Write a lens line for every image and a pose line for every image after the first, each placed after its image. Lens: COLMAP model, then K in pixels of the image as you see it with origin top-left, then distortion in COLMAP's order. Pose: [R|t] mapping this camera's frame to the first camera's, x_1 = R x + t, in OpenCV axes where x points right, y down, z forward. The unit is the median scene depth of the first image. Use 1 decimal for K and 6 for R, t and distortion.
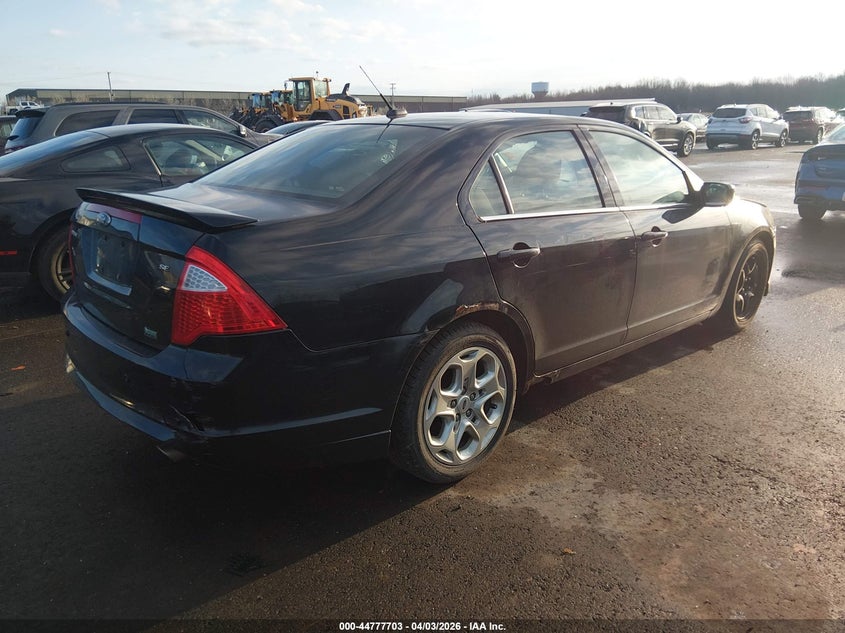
lens RADIAL K [[645.4, 0, 422.5], [0, 645.4, 316.5], [0, 0, 1]] dist [0.103837, -0.168539]
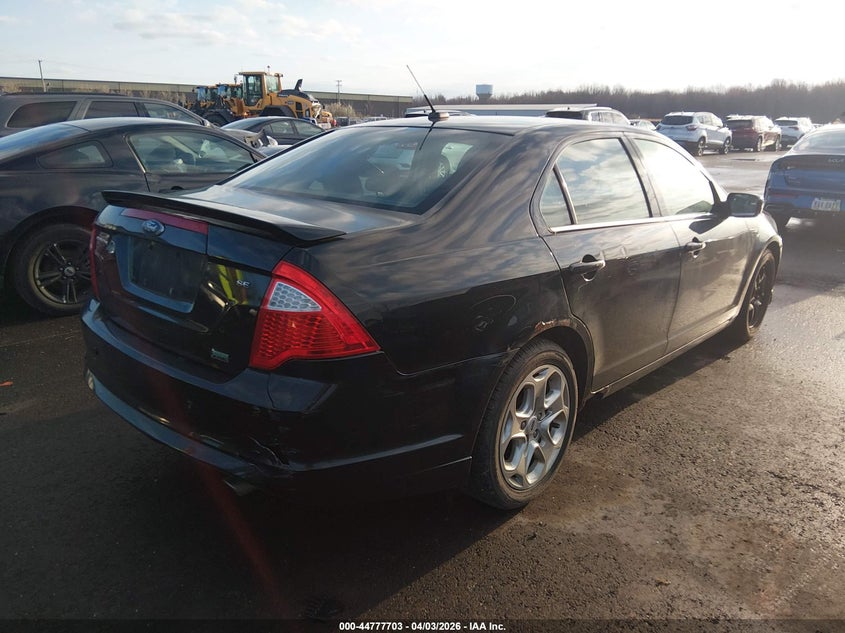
lens RADIAL K [[645.4, 0, 422.5], [0, 645.4, 316.5], [0, 0, 1]] dist [0.103837, -0.168539]
pose [[0.996180, 0.000342, 0.087326, -0.144021], [-0.000446, 0.999999, 0.001177, -0.019687], [-0.087325, -0.001211, 0.996179, 0.053150]]
